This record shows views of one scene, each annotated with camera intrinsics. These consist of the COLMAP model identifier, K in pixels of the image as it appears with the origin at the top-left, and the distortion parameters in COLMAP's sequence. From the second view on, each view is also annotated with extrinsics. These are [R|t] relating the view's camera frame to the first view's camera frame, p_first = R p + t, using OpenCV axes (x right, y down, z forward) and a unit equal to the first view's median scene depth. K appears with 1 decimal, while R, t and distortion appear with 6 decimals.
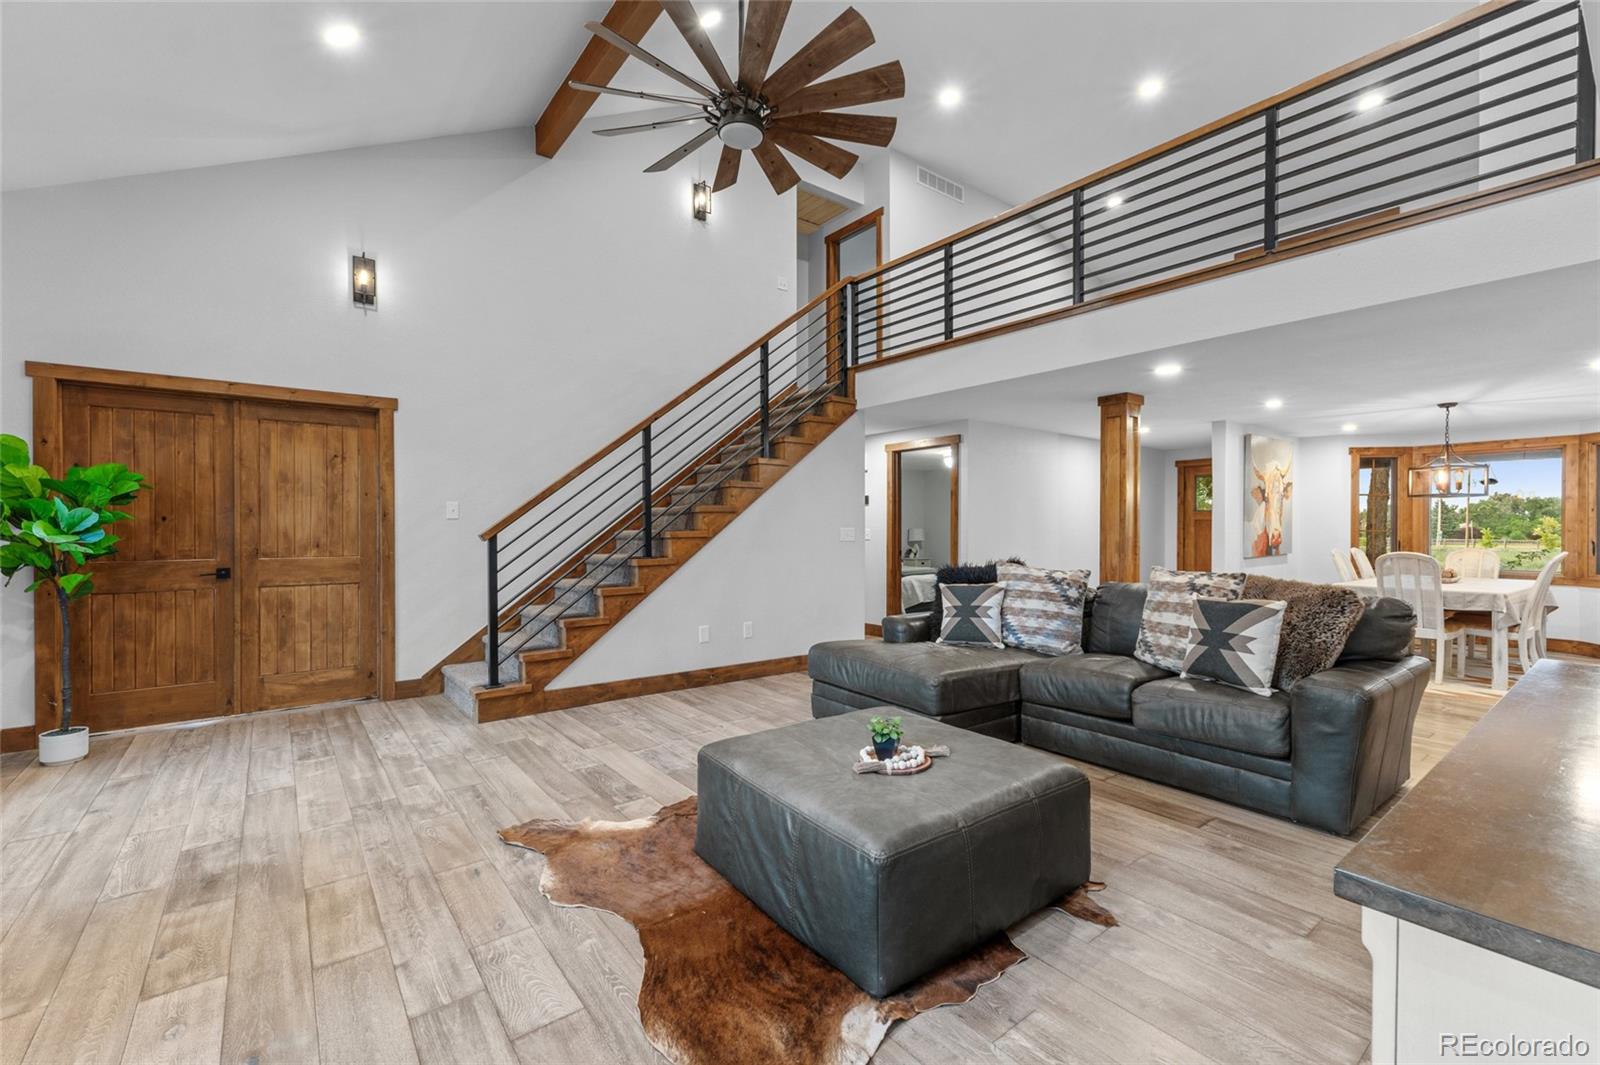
lens RADIAL K [[678.3, 0, 802.1], [0, 678.3, 529.8], [0, 0, 1]] dist [0.003269, 0.000495]
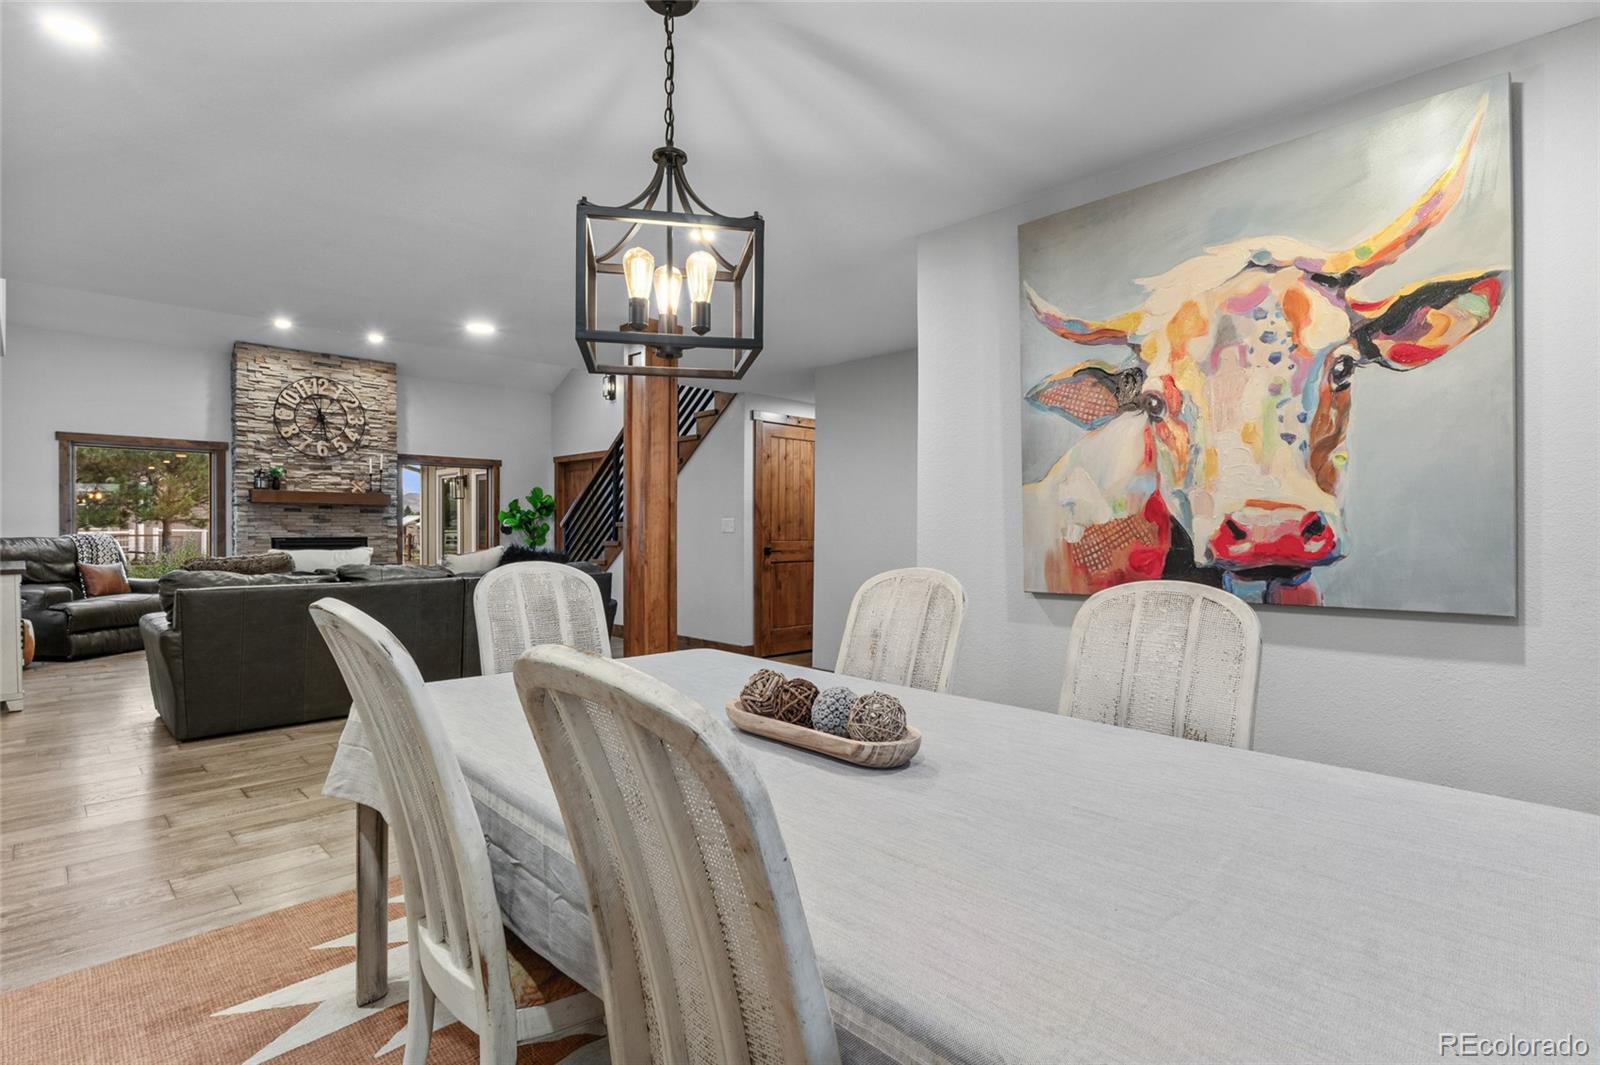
lens RADIAL K [[768.3, 0, 813.8], [0, 768.3, 539.1], [0, 0, 1]] dist [-0.015454, -0.001112]
pose [[0.140290, 0.014153, -0.990009, 2.021112], [-0.005301, 0.999894, 0.013544, 0.020211], [0.990096, 0.003348, 0.140350, 1.670827]]
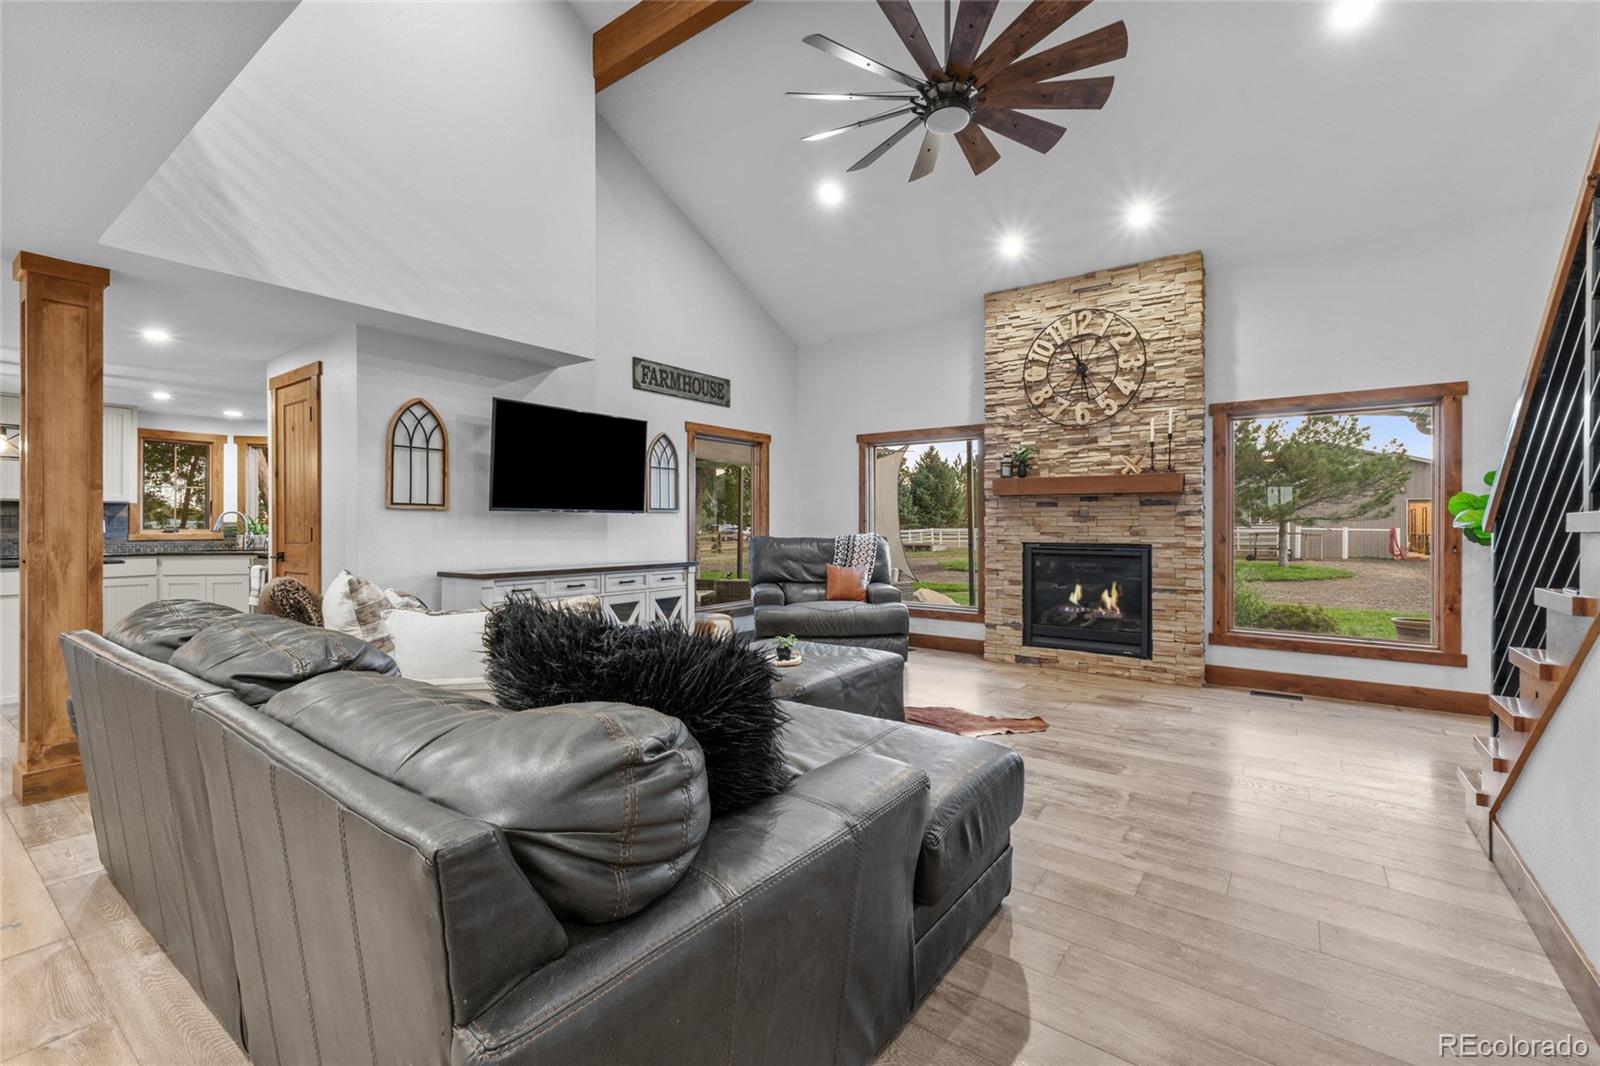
lens RADIAL K [[678.3, 0, 802.6], [0, 678.3, 523.0], [0, 0, 1]] dist [0.003269, 0.000495]
pose [[-0.960957, -0.001972, -0.276690, 0.351005], [-0.002419, 0.999996, 0.001273, 0.011272], [0.276687, 0.001893, -0.960958, 1.712419]]
